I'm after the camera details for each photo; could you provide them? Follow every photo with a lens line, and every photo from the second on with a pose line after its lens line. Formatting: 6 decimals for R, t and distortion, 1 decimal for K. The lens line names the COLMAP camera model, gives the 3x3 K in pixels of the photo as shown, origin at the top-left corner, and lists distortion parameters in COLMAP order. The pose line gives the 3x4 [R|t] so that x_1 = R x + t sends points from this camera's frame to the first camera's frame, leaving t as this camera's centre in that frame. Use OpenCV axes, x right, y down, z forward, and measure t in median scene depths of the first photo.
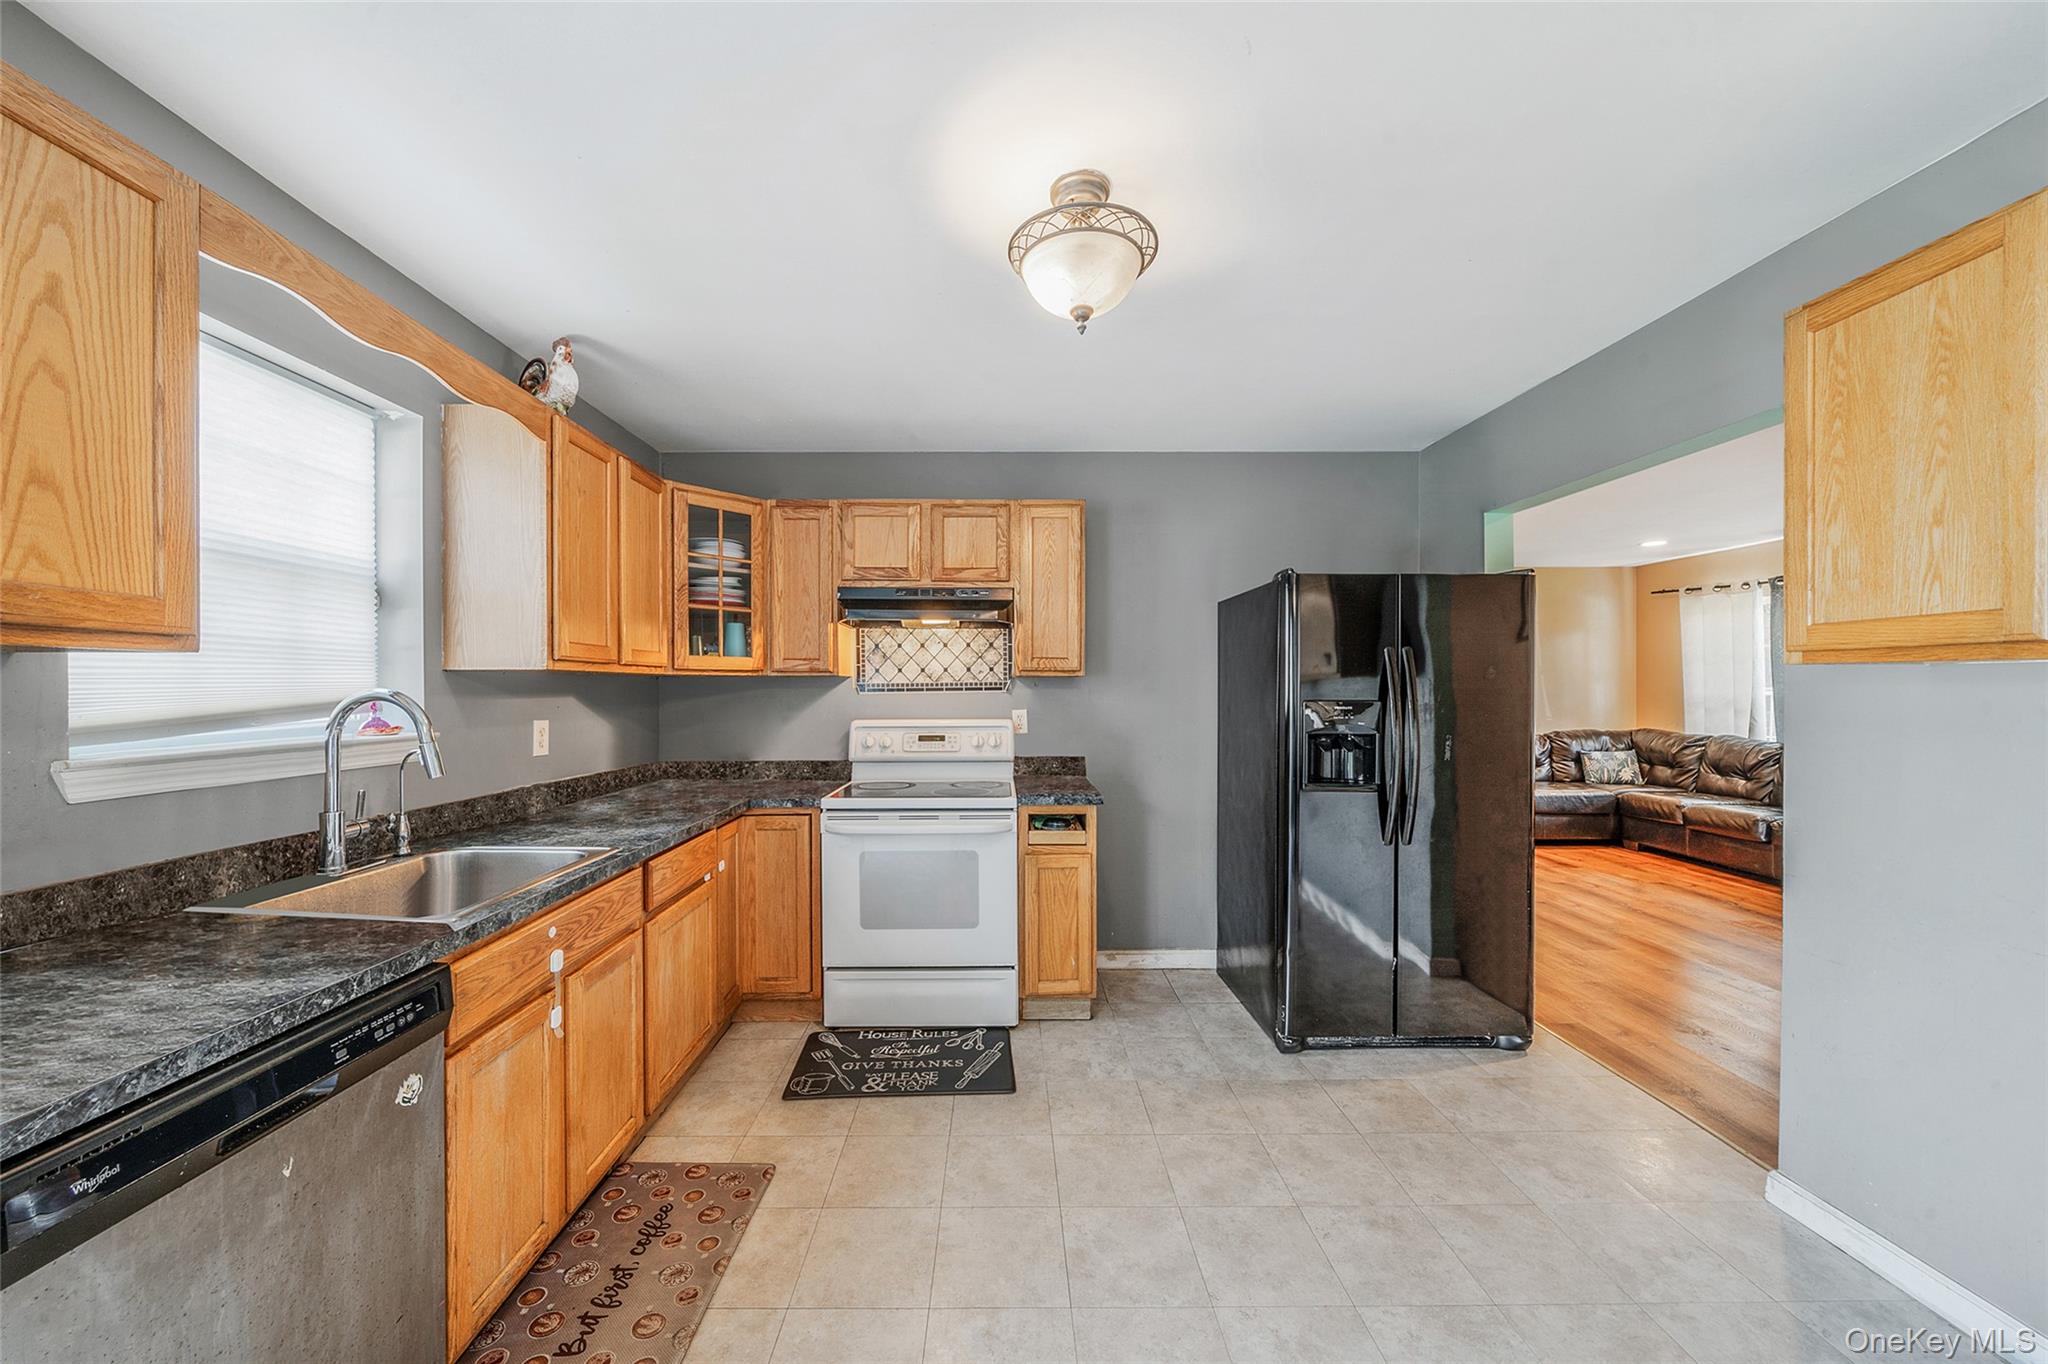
lens RADIAL K [[784.7, 0, 983.5], [0, 784.7, 688.0], [0, 0, 1]] dist [-0.001583, -0.000128]
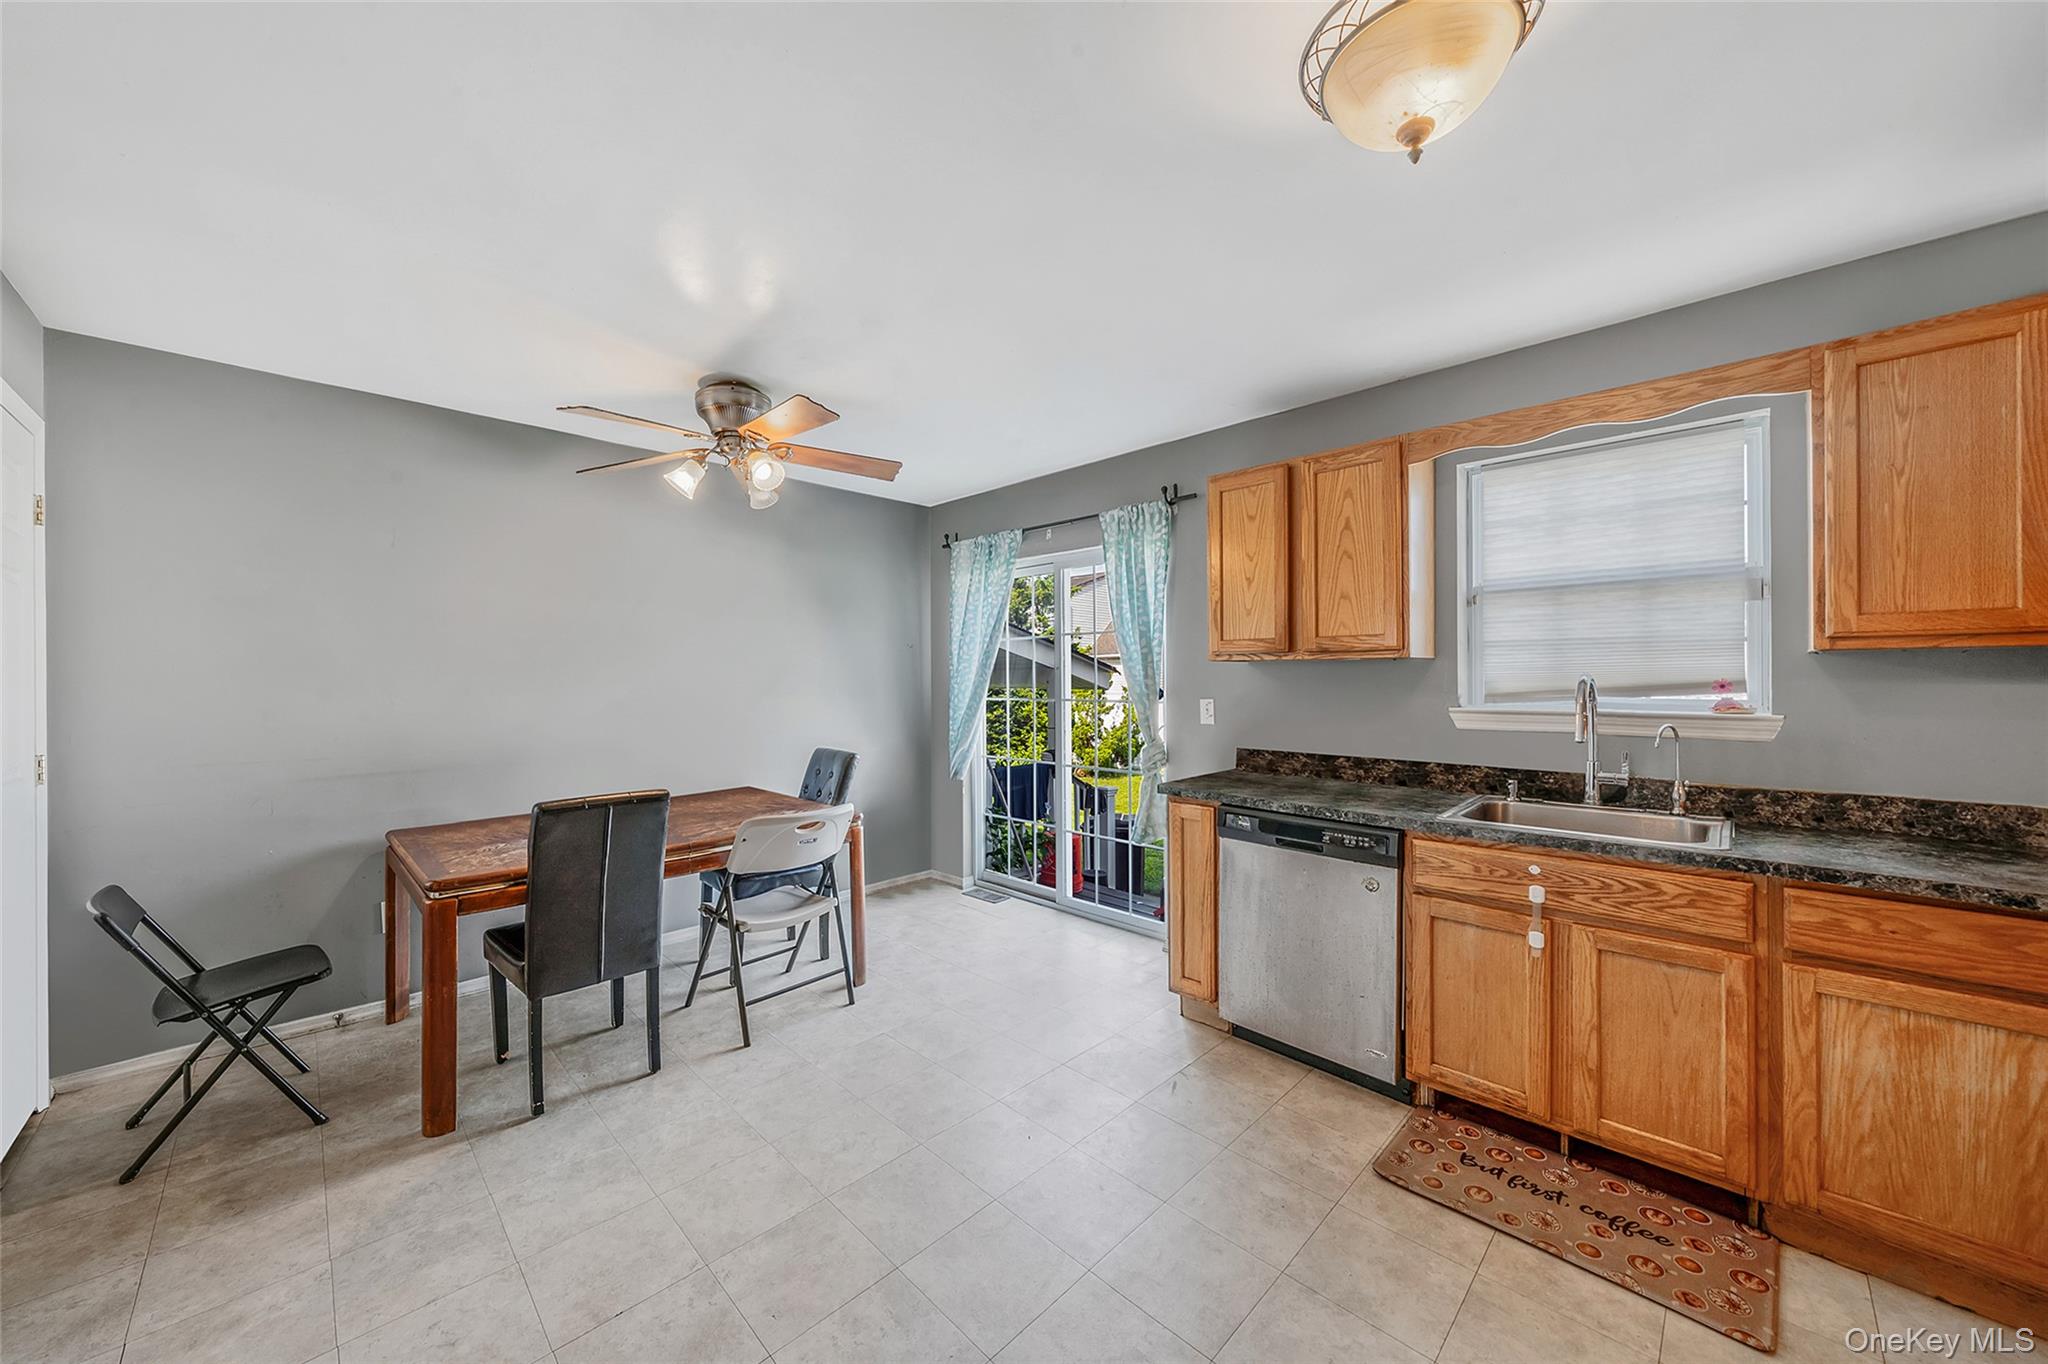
lens RADIAL K [[732.8, 0, 1024.0], [0, 732.8, 682.0], [0, 0, 1]] dist [-0.000160, -0.000019]
pose [[-0.707327, 0.007025, -0.706851, 0.840596], [0.003596, 0.999973, 0.006340, 0.004150], [0.706877, 0.001943, -0.707334, 1.251184]]
